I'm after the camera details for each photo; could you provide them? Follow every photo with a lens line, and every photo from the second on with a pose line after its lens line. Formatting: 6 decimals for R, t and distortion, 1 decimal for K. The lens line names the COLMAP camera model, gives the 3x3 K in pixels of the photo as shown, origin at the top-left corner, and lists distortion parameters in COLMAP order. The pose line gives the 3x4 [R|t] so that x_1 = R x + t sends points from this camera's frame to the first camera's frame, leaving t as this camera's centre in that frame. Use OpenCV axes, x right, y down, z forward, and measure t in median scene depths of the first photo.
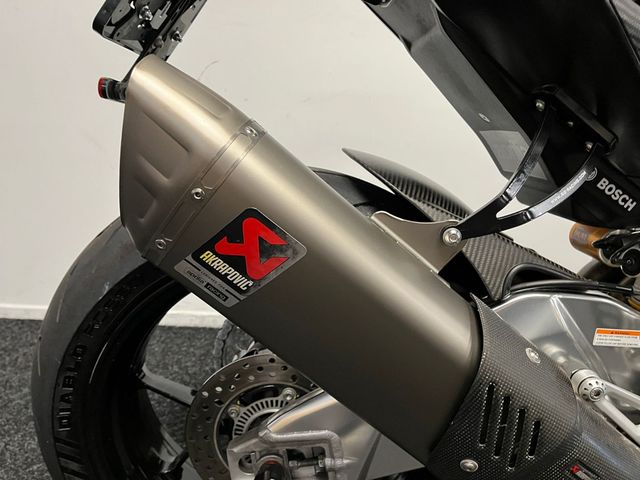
lens RADIAL K [[488.6, 0, 314.0], [0, 488.6, 245.0], [0, 0, 1]] dist [0.076981, -0.103251]
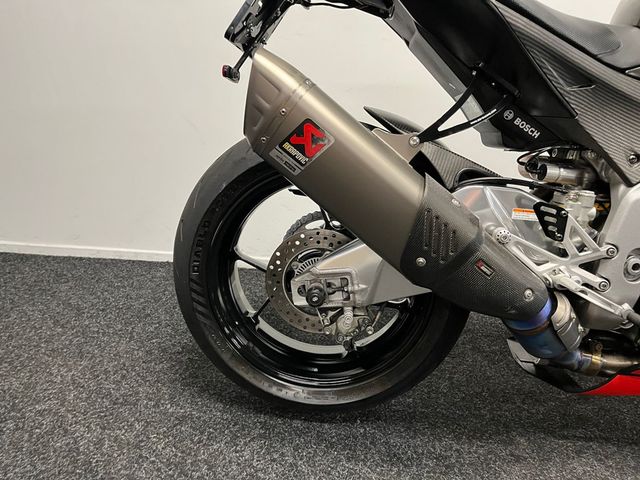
lens RADIAL K [[488.6, 0, 319.6], [0, 488.6, 235.8], [0, 0, 1]] dist [0.076981, -0.103251]
pose [[0.995405, 0.012075, -0.094991, 0.085706], [-0.015392, 0.999294, -0.034273, 0.338602], [0.094510, 0.035578, 0.994888, -0.723035]]
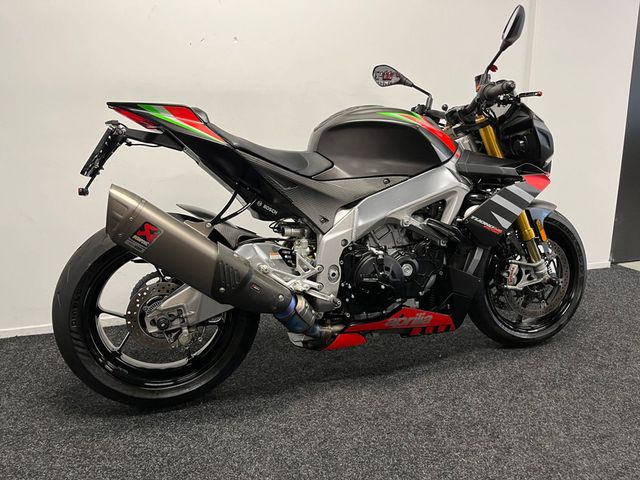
lens RADIAL K [[488.6, 0, 317.6], [0, 488.6, 243.8], [0, 0, 1]] dist [0.076981, -0.103251]
pose [[0.956783, -0.129616, 0.260318, 0.083443], [0.158573, 0.982918, -0.093414, 0.449876], [-0.243764, 0.130657, 0.960993, -2.006270]]
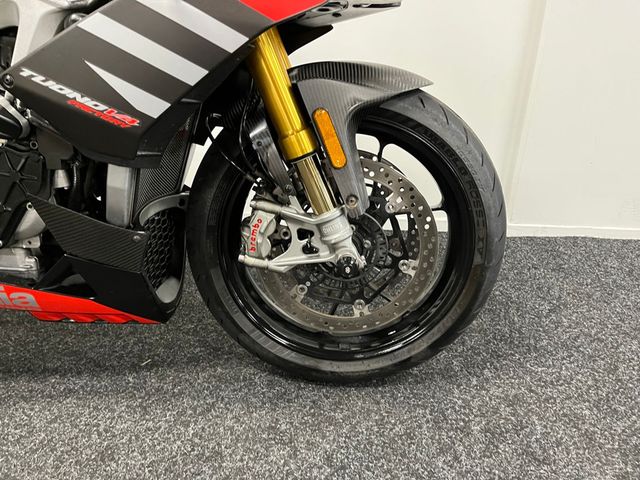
lens RADIAL K [[488.6, 0, 316.5], [0, 488.6, 236.3], [0, 0, 1]] dist [0.076981, -0.103251]
pose [[0.997282, -0.005119, -0.073501, 2.721528], [0.009270, 0.998374, 0.056237, 0.480053], [0.073093, -0.056765, 0.995708, -0.360307]]
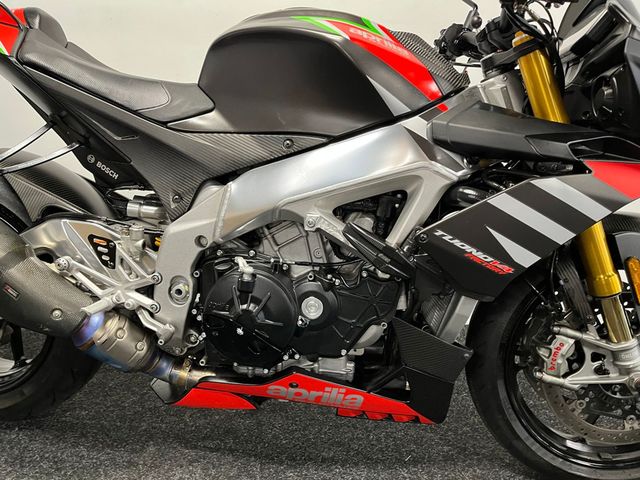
lens RADIAL K [[488.6, 0, 315.8], [0, 488.6, 237.1], [0, 0, 1]] dist [0.076981, -0.103251]
pose [[0.991807, 0.022817, -0.125692, 1.724259], [-0.033186, 0.996160, -0.081024, 0.295070], [0.123361, 0.084532, 0.988755, -0.797696]]
